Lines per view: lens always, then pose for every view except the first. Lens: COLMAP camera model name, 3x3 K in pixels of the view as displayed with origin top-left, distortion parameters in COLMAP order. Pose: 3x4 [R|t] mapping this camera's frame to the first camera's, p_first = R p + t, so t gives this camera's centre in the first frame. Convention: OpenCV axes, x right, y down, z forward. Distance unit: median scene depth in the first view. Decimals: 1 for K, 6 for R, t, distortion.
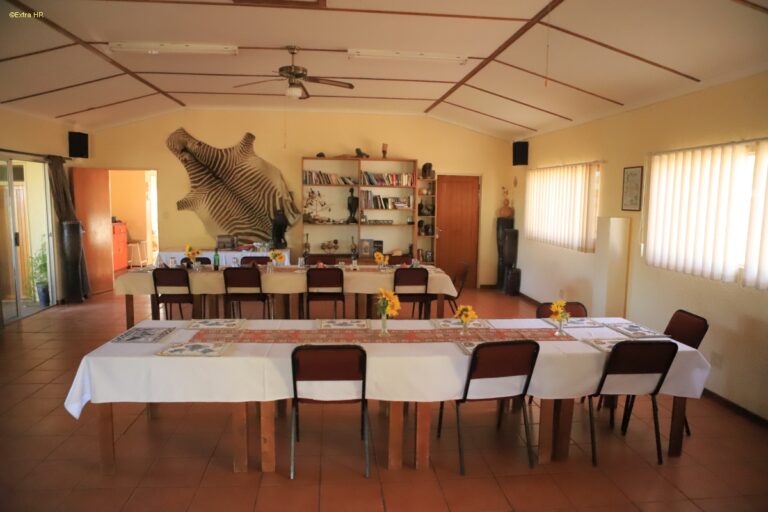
lens RADIAL K [[533.3, 0, 385.3], [0, 533.3, 257.7], [0, 0, 1]] dist [-0.101282, 0.061261]
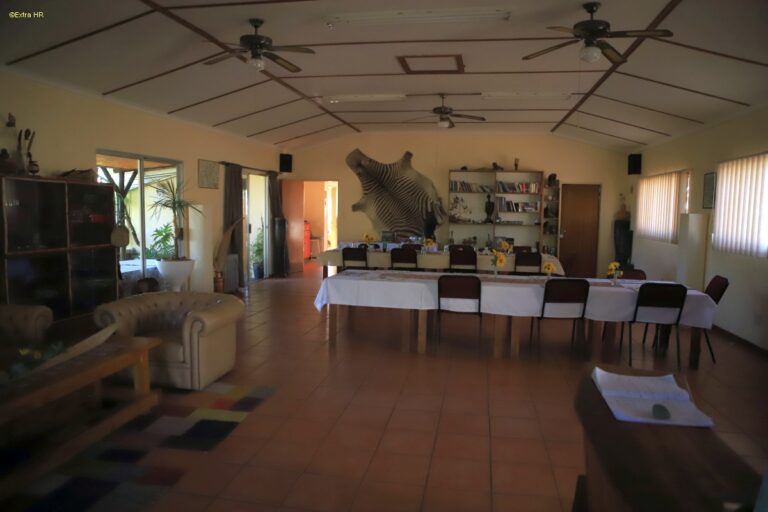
lens RADIAL K [[533.3, 0, 383.4], [0, 533.3, 255.4], [0, 0, 1]] dist [-0.101282, 0.061261]
pose [[0.961307, 0.023331, -0.274489, 0.052913], [-0.031569, 0.999173, -0.025634, 0.060006], [0.273664, 0.033307, 0.961249, -0.298736]]
